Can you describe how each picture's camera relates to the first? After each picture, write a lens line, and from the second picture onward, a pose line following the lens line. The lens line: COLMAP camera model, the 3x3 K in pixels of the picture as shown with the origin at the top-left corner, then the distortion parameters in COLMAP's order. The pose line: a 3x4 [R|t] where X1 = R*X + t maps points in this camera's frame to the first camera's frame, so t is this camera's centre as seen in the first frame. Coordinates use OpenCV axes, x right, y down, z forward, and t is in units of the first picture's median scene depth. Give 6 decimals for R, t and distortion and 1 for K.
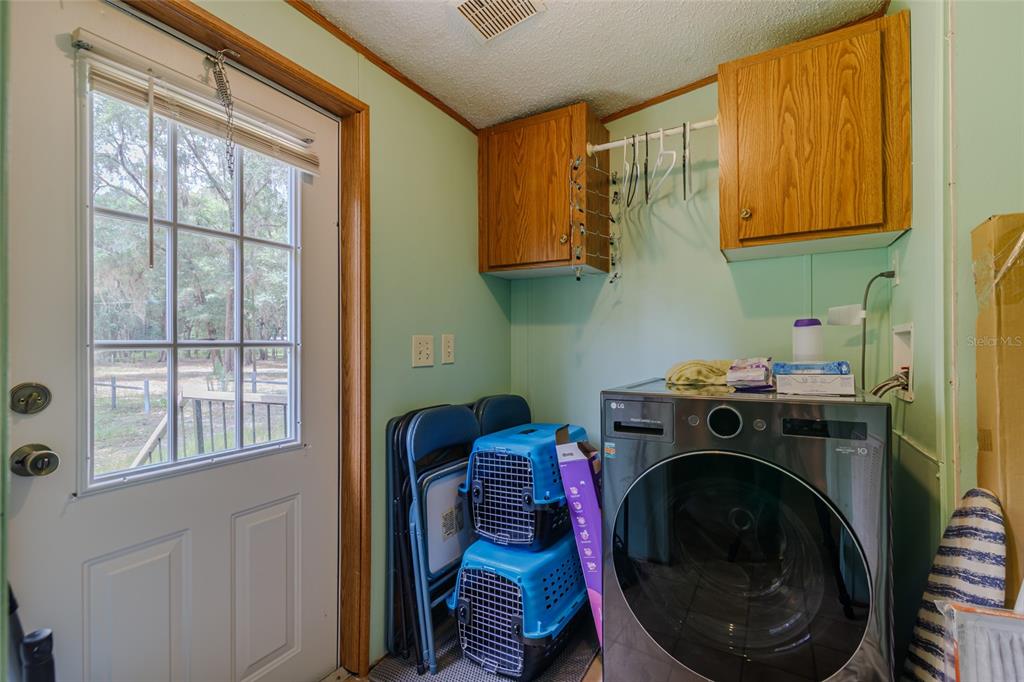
lens RADIAL K [[467.6, 0, 507.1], [0, 467.6, 342.3], [0, 0, 1]] dist [0.000519, 0.000245]
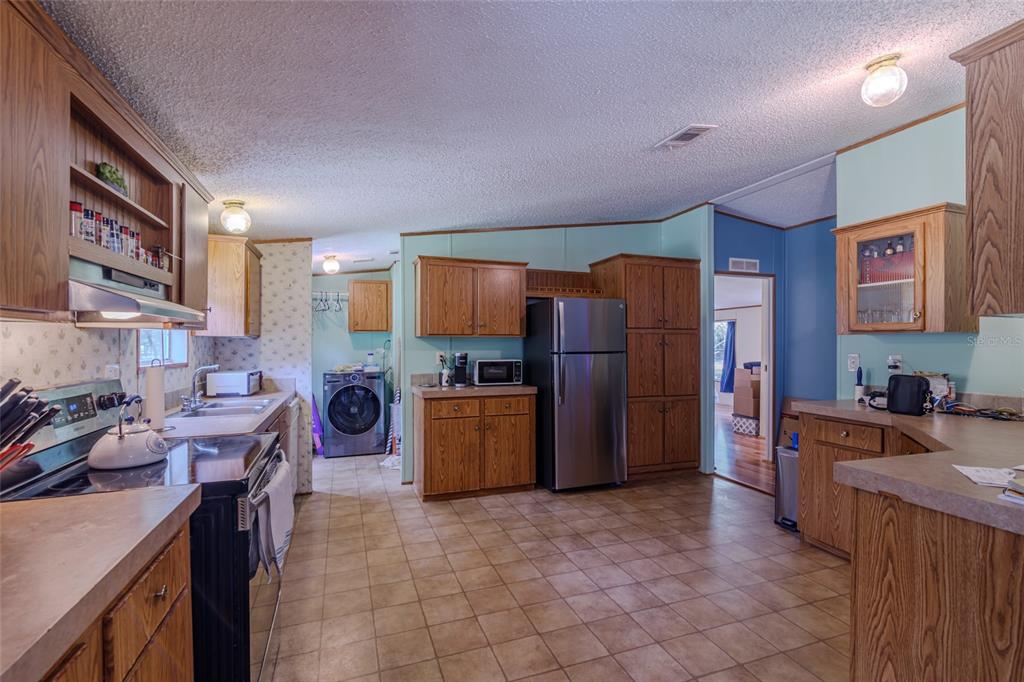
lens RADIAL K [[467.6, 0, 513.0], [0, 467.6, 342.6], [0, 0, 1]] dist [0.000519, 0.000245]
pose [[0.654149, 0.004095, 0.756355, -1.442334], [-0.007619, 0.999970, 0.001176, -0.140075], [-0.756327, -0.006532, 0.654161, -2.303890]]
